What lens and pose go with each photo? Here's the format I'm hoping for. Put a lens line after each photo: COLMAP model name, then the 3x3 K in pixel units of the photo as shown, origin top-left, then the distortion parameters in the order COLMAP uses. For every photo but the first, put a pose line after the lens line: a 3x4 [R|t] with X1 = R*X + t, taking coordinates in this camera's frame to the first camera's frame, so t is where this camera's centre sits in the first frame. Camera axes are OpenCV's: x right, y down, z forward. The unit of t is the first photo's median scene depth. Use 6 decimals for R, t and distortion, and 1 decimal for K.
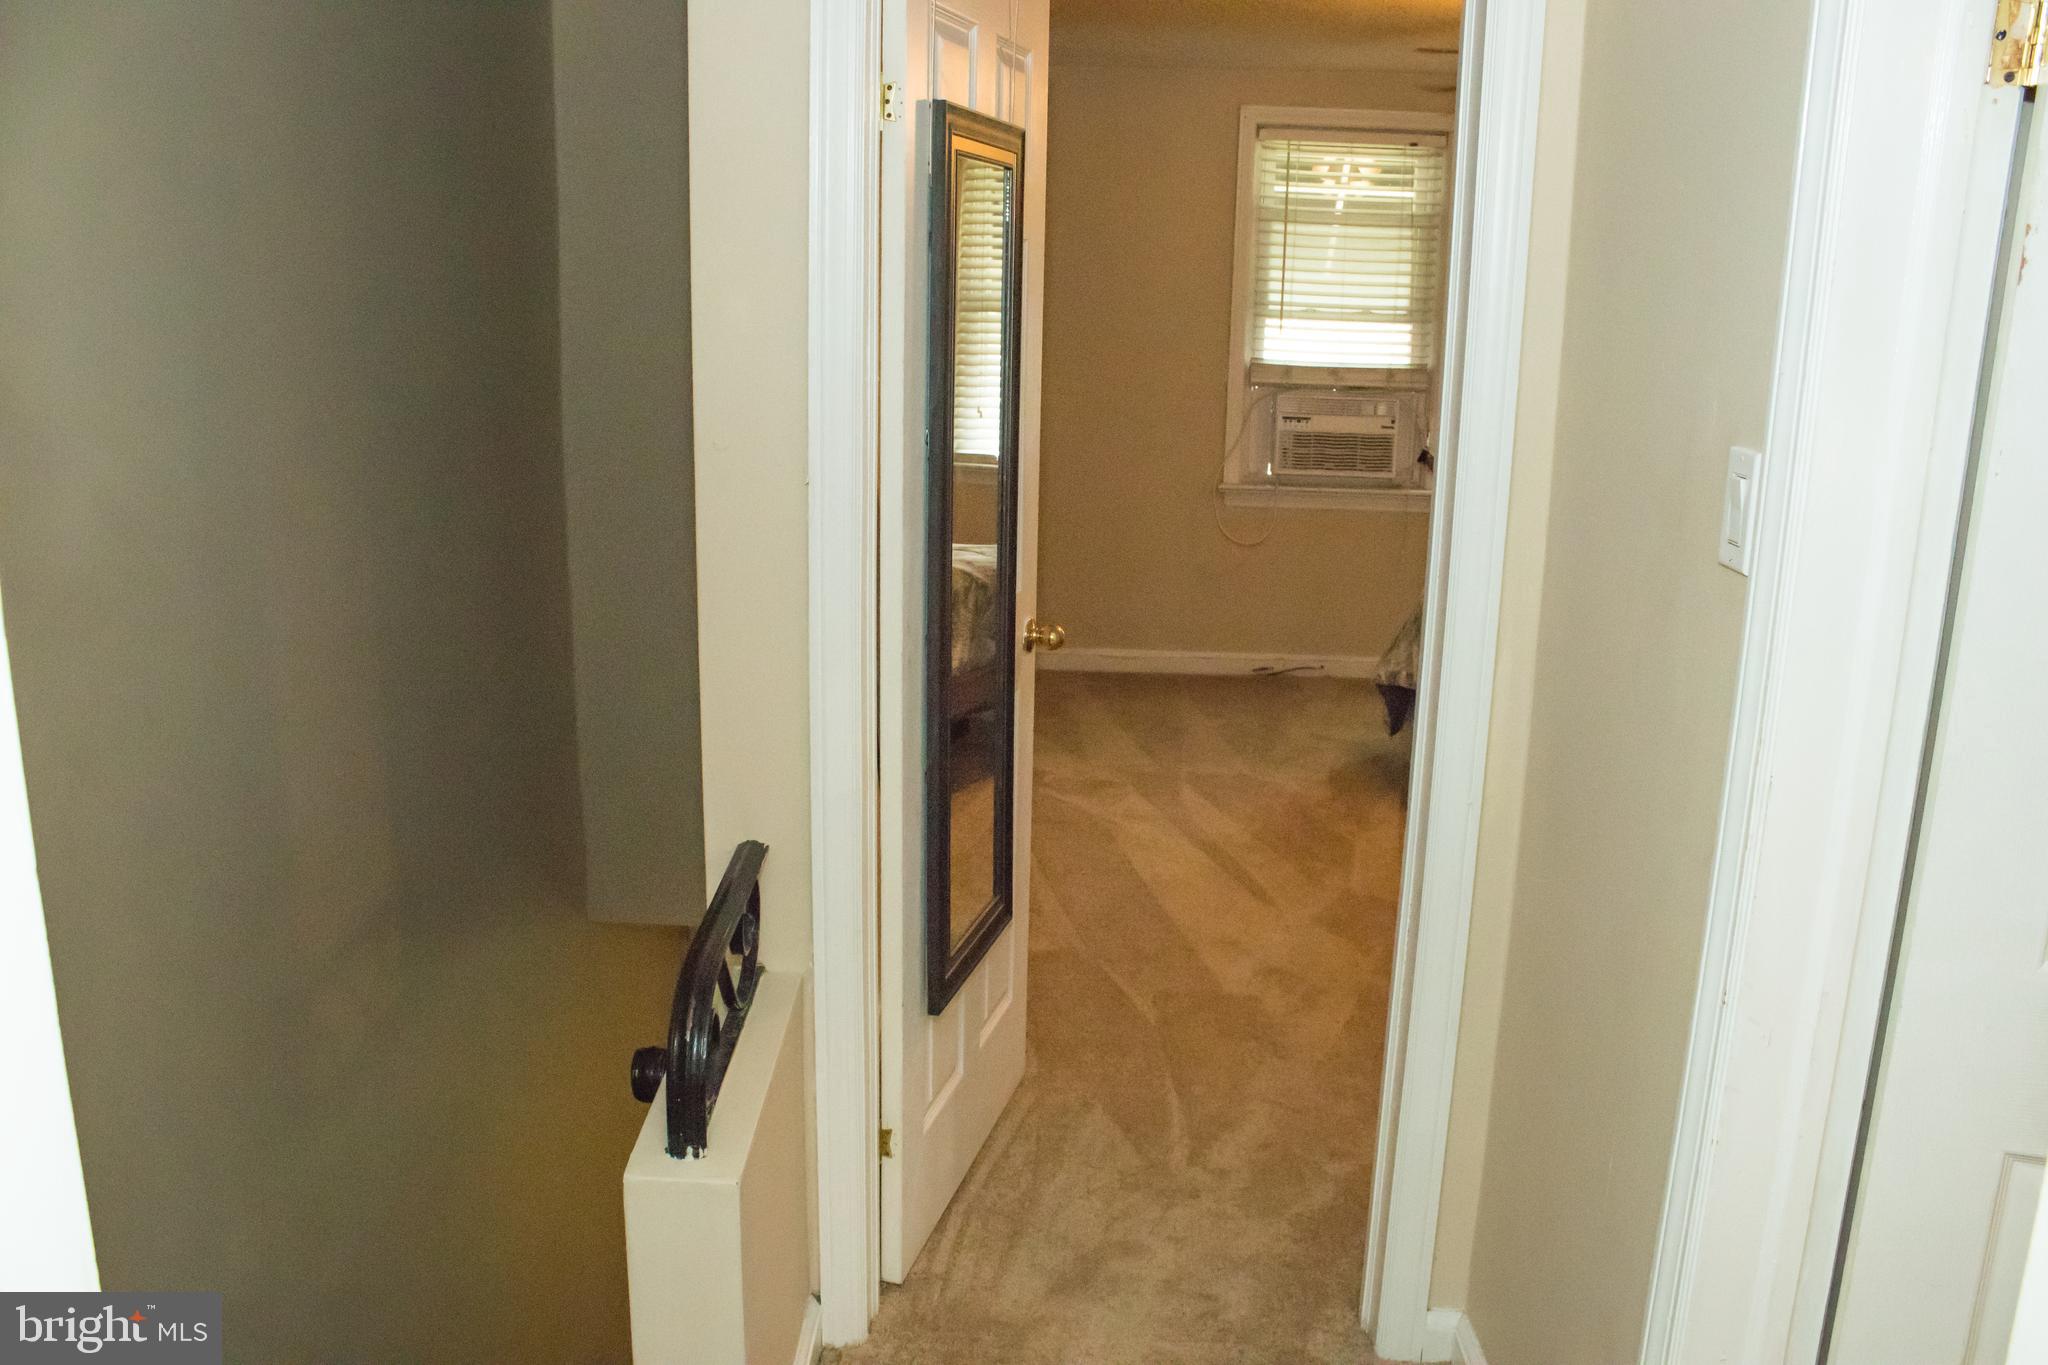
lens RADIAL K [[1701.1, 0, 1023.0], [0, 1701.1, 678.8], [0, 0, 1]] dist [-0.168859, 0.156568]
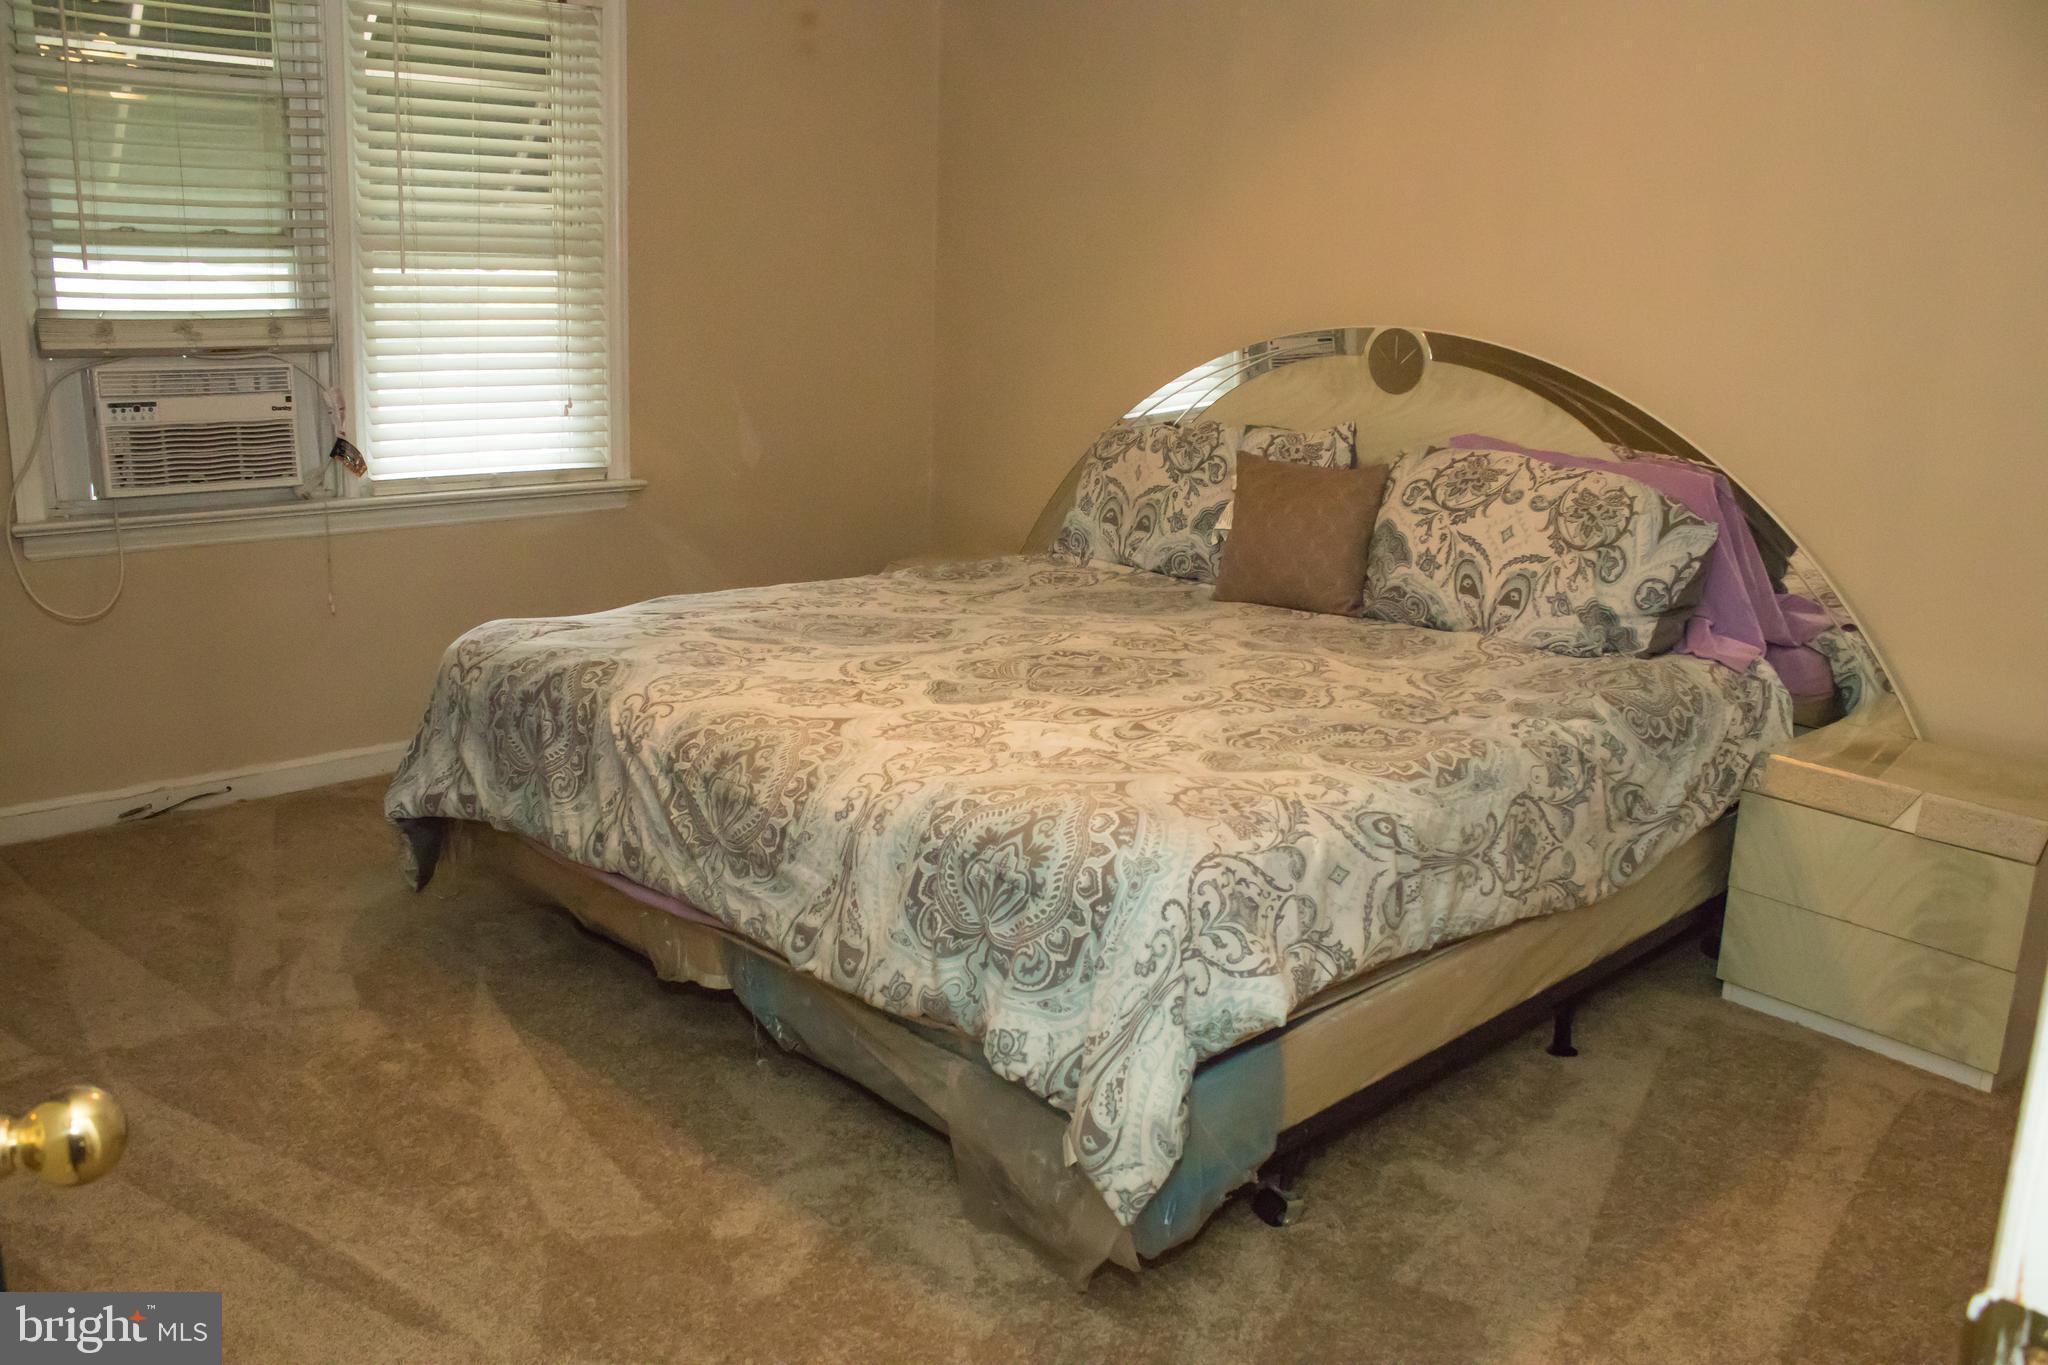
lens RADIAL K [[1701.1, 0, 1013.4], [0, 1701.1, 680.1], [0, 0, 1]] dist [-0.168859, 0.156568]
pose [[0.728003, -0.162878, 0.665945, -0.018508], [0.155943, 0.985247, 0.070498, -0.046875], [-0.667603, 0.052527, 0.742662, 0.342812]]
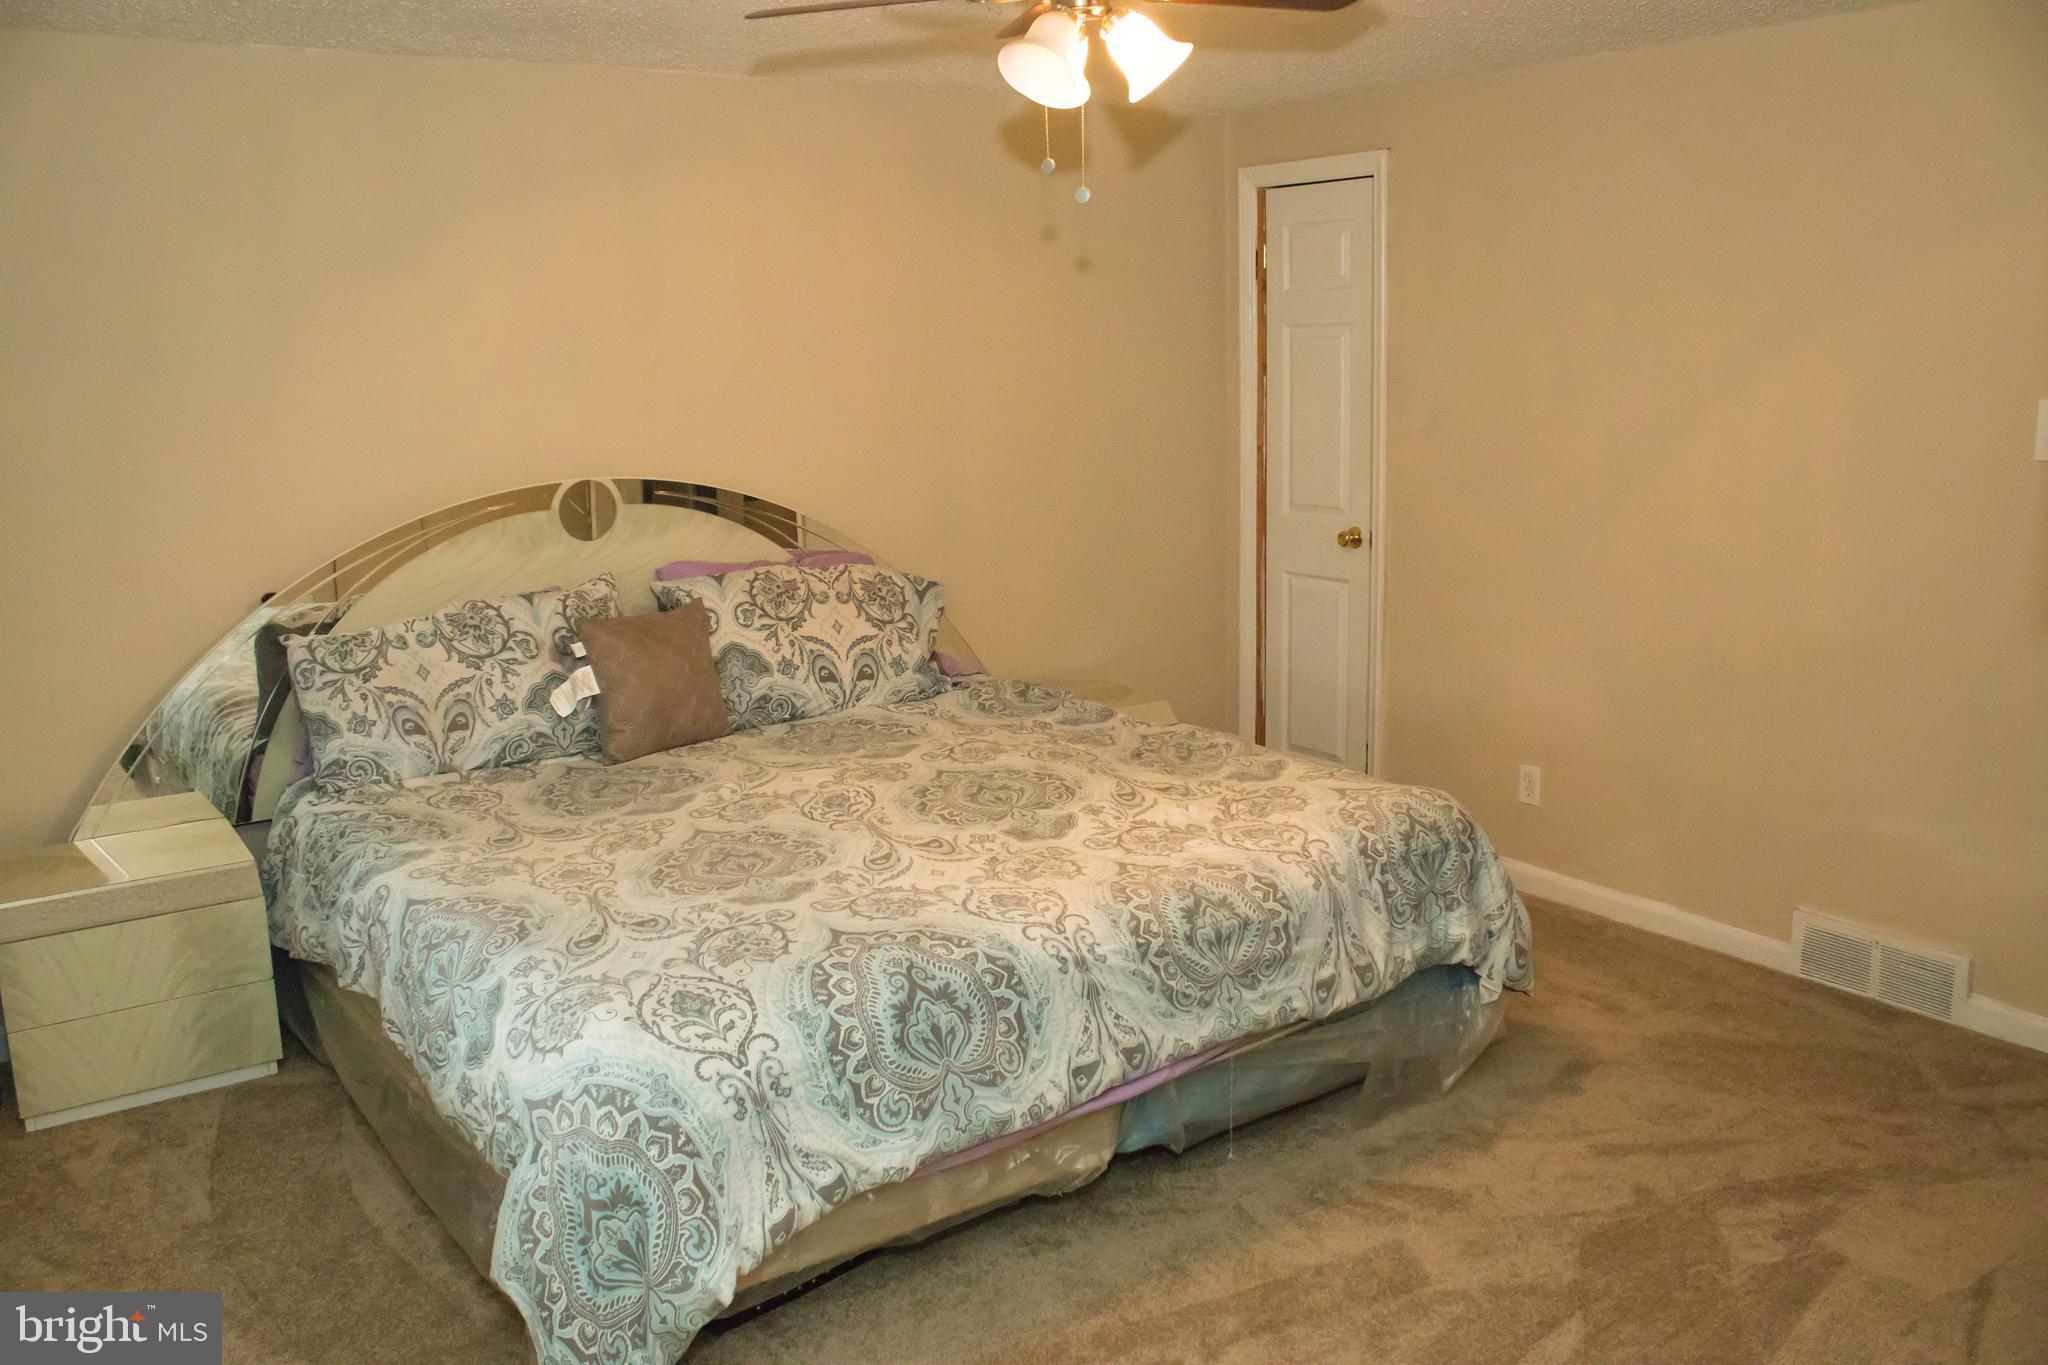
lens RADIAL K [[1701.1, 0, 1023.1], [0, 1701.1, 678.3], [0, 0, 1]] dist [-0.168859, 0.156568]
pose [[-0.579561, -0.170750, 0.796840, -0.138726], [0.202746, 0.916847, 0.343927, -0.255105], [-0.789306, 0.360883, -0.496750, 1.000538]]
